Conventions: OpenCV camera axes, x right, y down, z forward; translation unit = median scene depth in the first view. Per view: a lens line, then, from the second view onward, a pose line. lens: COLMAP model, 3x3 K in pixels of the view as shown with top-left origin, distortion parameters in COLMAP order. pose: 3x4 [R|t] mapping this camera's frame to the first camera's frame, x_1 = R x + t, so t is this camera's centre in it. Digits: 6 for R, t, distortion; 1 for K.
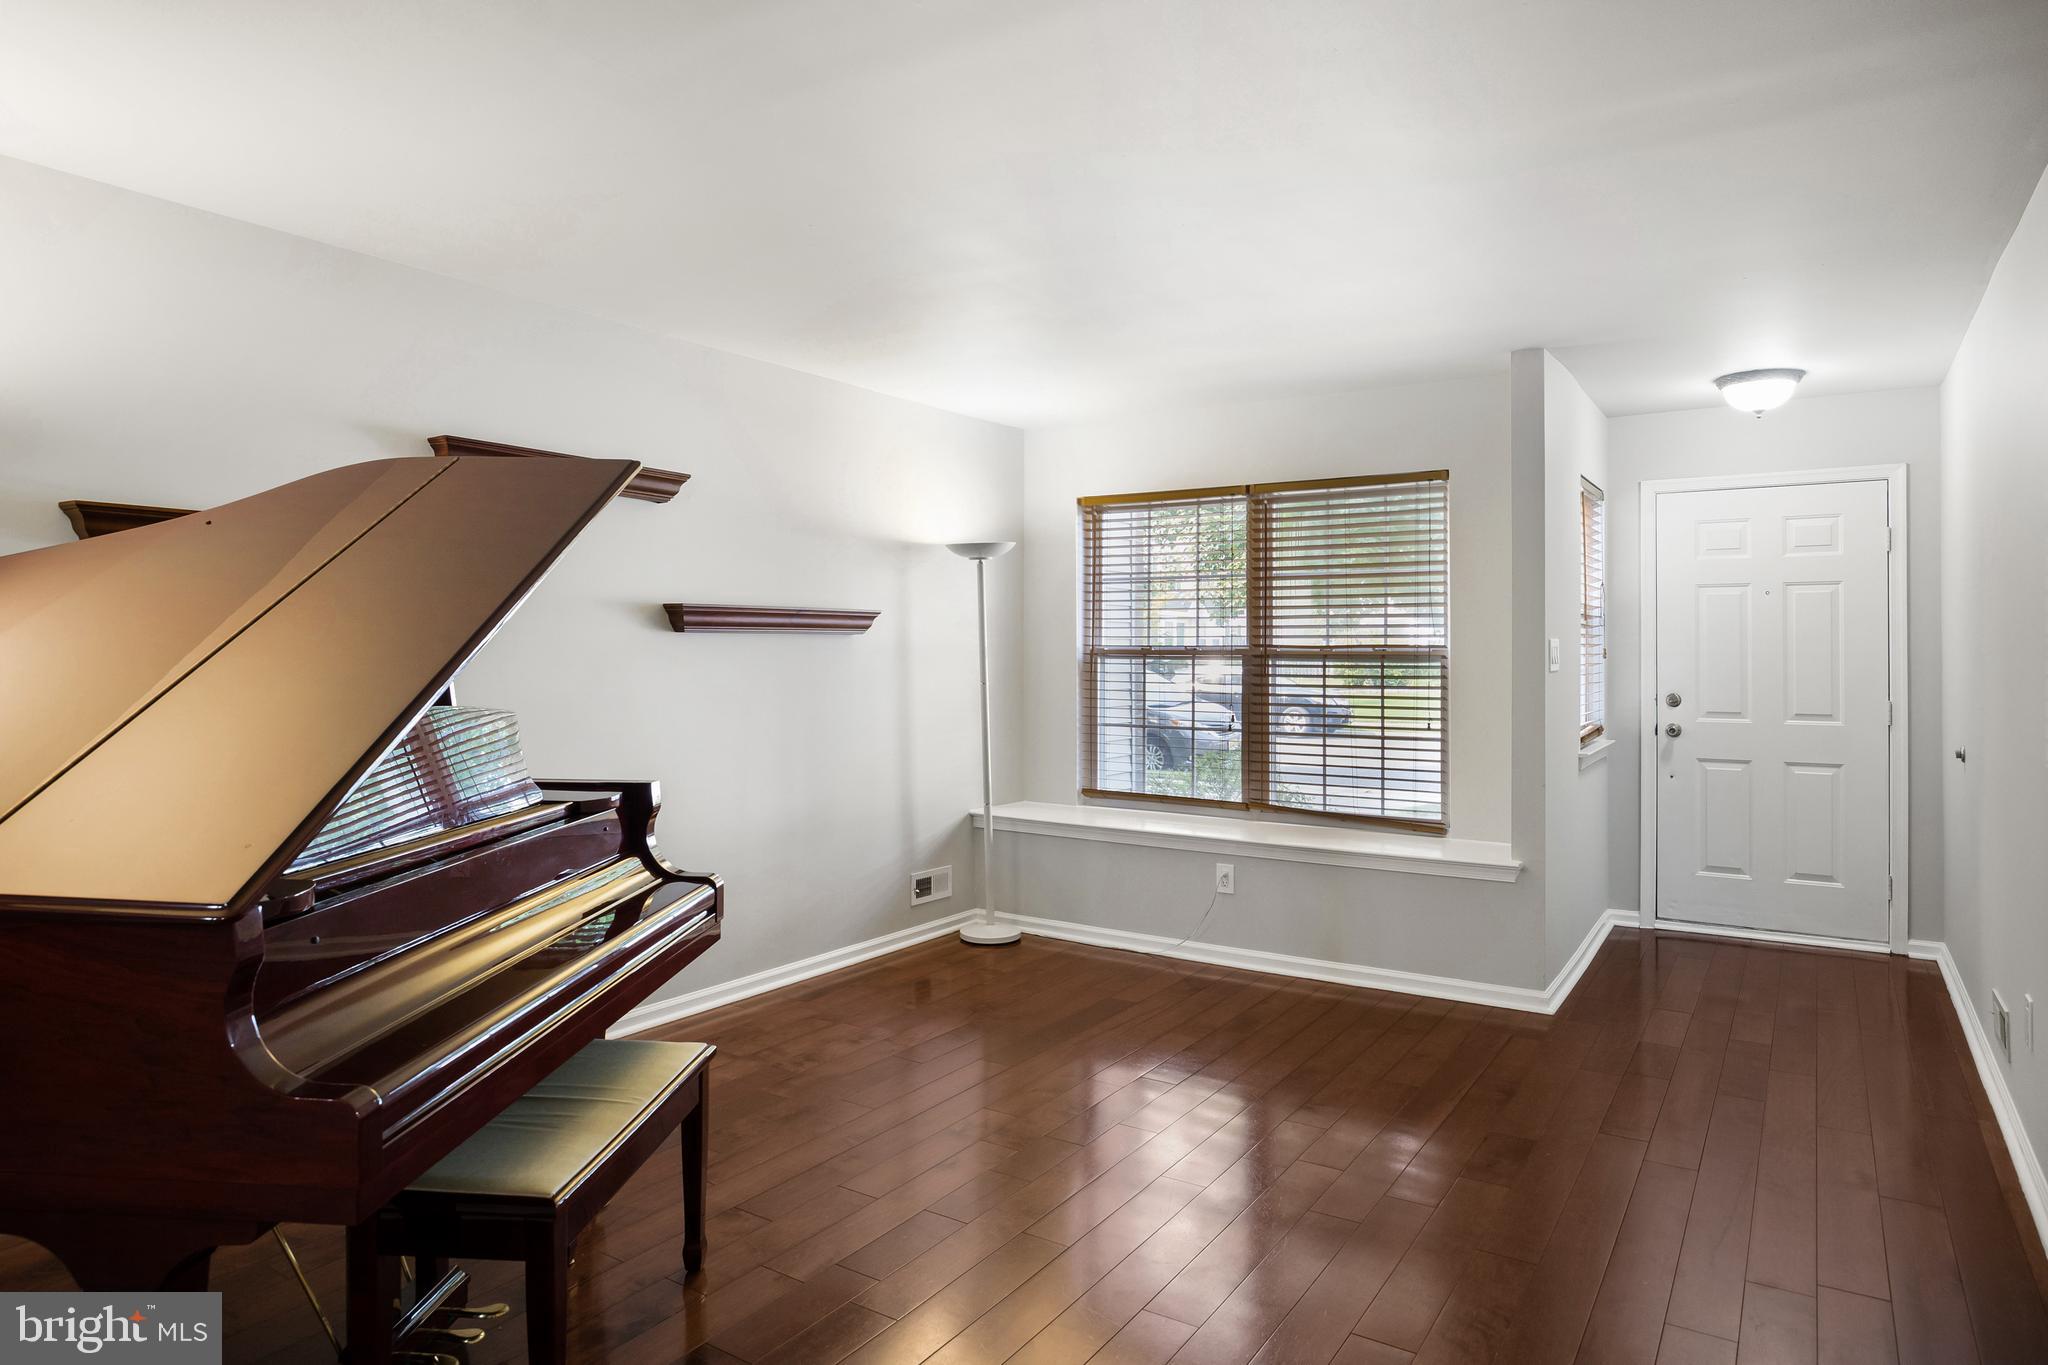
lens RADIAL K [[1232.8, 0, 1031.7], [0, 1232.8, 670.0], [0, 0, 1]] dist [-0.024366, 0.011239]
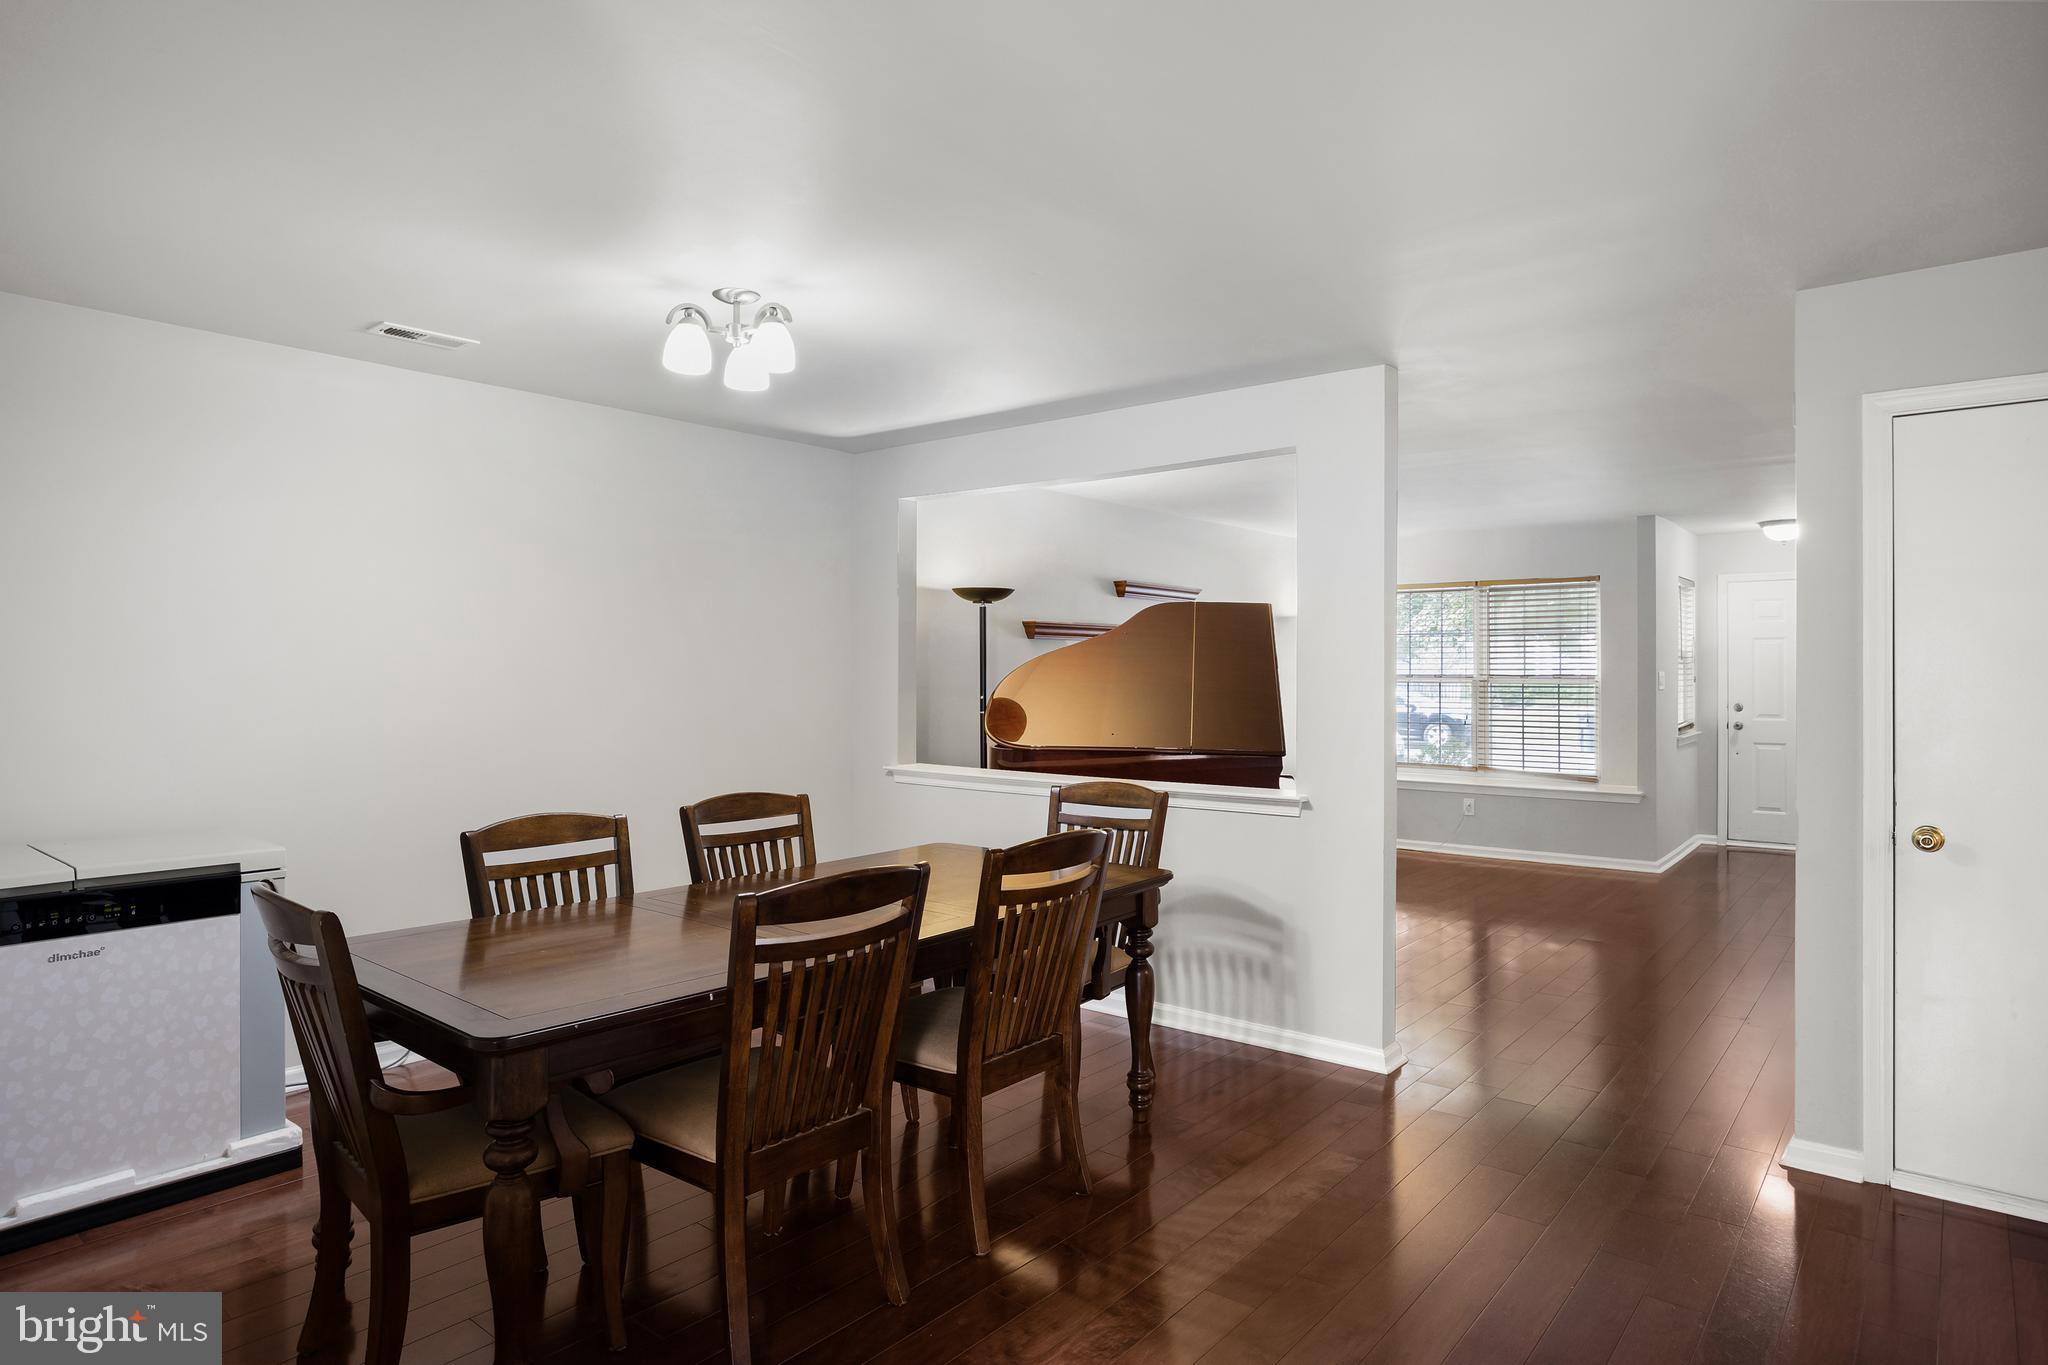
lens RADIAL K [[1149.5, 0, 1033.9], [0, 1149.5, 679.0], [0, 0, 1]] dist [-0.036801, 0.008706]
pose [[0.993694, 0.000143, -0.112128, -0.254496], [-0.001067, 0.999966, -0.008185, -0.000204], [0.112123, 0.008253, 0.993660, -0.640887]]
